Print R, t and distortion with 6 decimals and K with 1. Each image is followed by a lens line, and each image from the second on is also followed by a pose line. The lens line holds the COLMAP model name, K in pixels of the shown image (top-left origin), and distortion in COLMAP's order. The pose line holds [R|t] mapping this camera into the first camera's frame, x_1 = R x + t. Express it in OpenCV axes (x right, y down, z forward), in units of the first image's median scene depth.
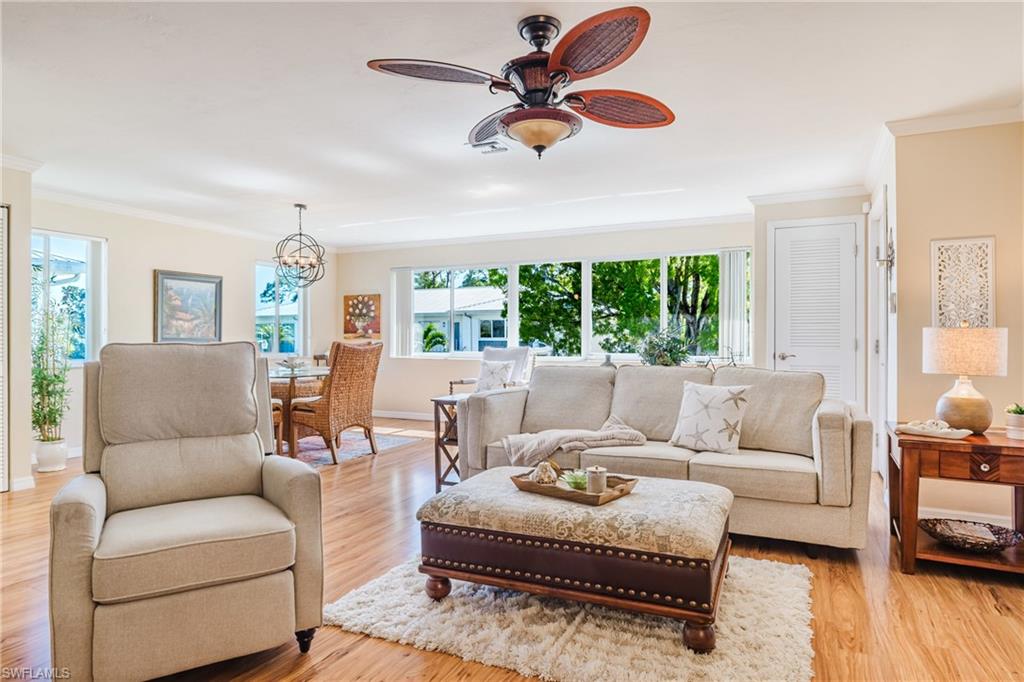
lens RADIAL K [[611.9, 0, 510.0], [0, 611.9, 340.3], [0, 0, 1]] dist [-0.003106, -0.000717]
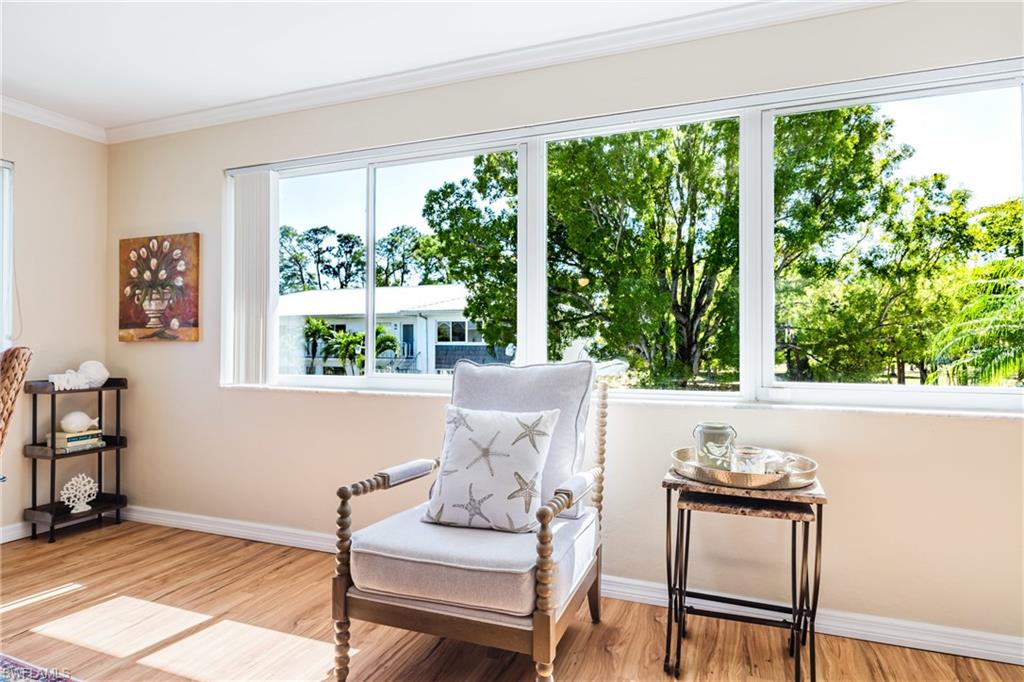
lens RADIAL K [[611.9, 0, 517.4], [0, 611.9, 343.7], [0, 0, 1]] dist [-0.003106, -0.000717]
pose [[0.996631, -0.000586, 0.082010, -0.030327], [0.000742, 0.999998, -0.001874, 0.000543], [-0.082009, 0.001929, 0.996630, 0.556718]]
